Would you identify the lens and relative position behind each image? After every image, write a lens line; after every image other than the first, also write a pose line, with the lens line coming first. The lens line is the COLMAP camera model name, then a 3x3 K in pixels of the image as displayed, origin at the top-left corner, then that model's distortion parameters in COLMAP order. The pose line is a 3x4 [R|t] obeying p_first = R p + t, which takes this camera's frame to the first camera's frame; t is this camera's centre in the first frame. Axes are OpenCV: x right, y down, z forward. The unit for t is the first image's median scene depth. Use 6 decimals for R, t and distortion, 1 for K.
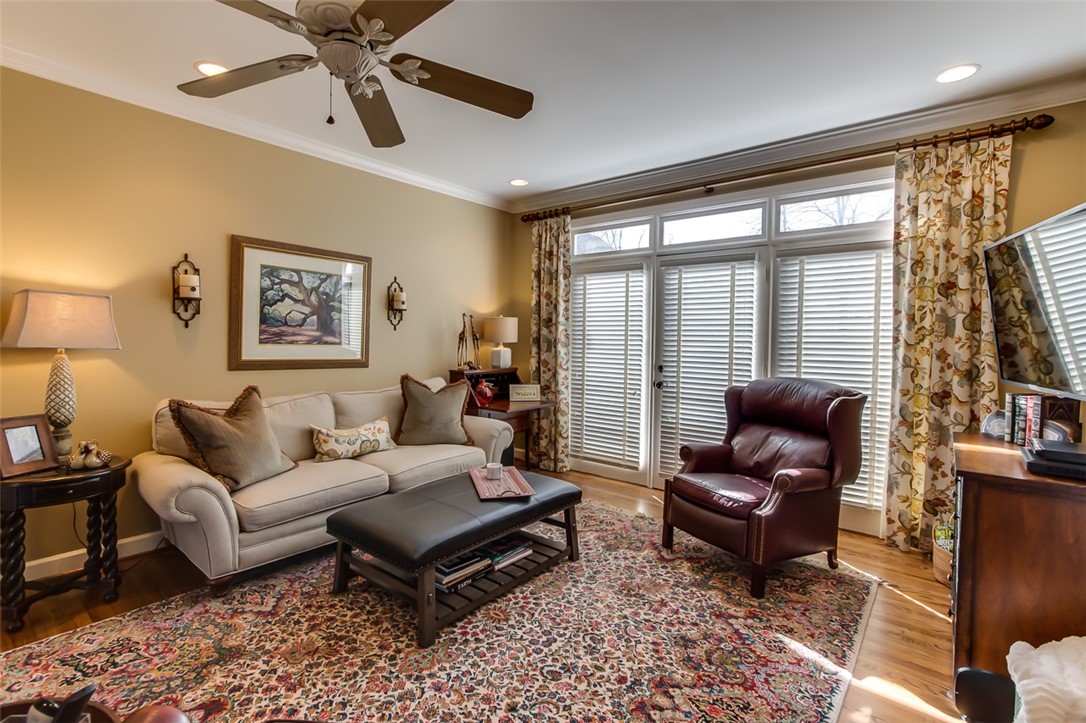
lens RADIAL K [[501.7, 0, 548.1], [0, 501.7, 352.2], [0, 0, 1]] dist [-0.003964, -0.000507]
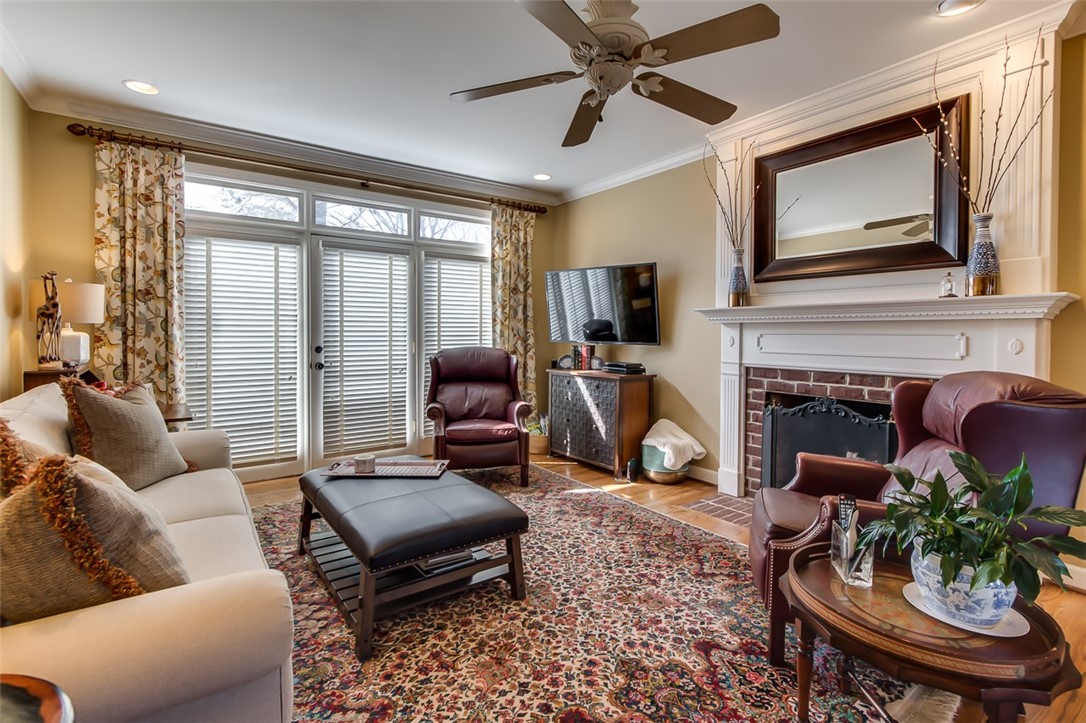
lens RADIAL K [[502.9, 0, 537.9], [0, 502.9, 340.2], [0, 0, 1]] dist [-0.002316, -0.000007]
pose [[0.262573, -0.030764, 0.964422, -0.994221], [0.029021, 0.999291, 0.023975, 0.005609], [-0.964476, 0.021693, 0.263279, 0.524257]]
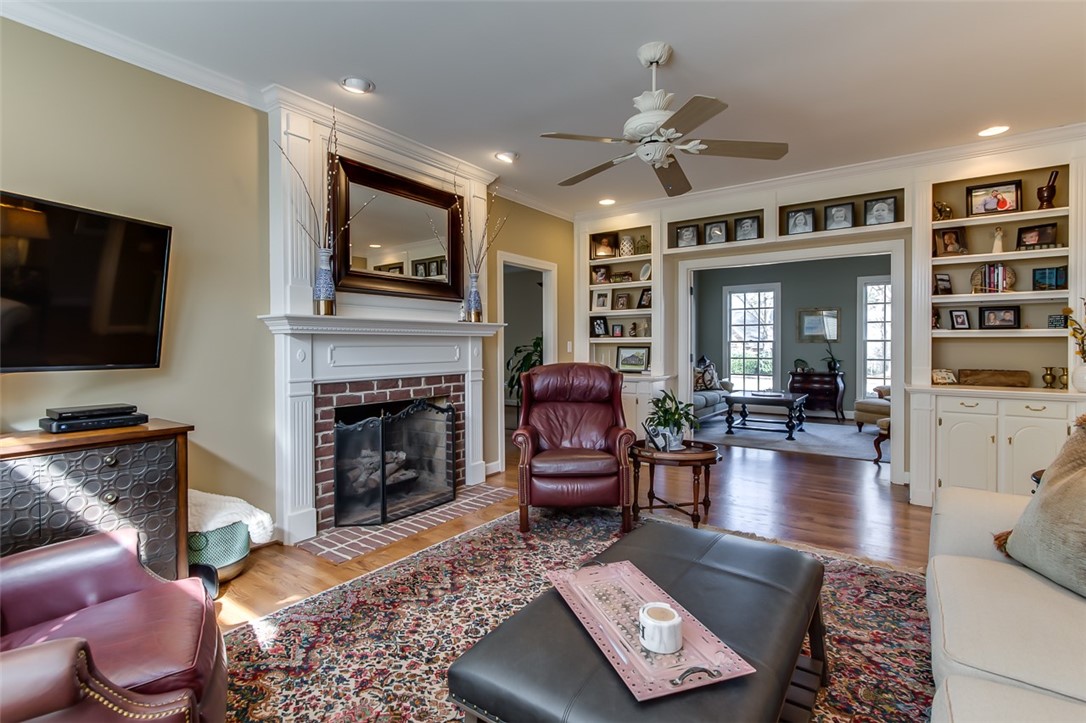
lens RADIAL K [[501.7, 0, 548.1], [0, 501.7, 352.2], [0, 0, 1]] dist [-0.003964, -0.000507]
pose [[-0.998039, -0.011947, -0.061450, 0.014614], [-0.014644, 0.998941, 0.043626, -0.008731], [0.060863, 0.044440, -0.997156, 1.577785]]
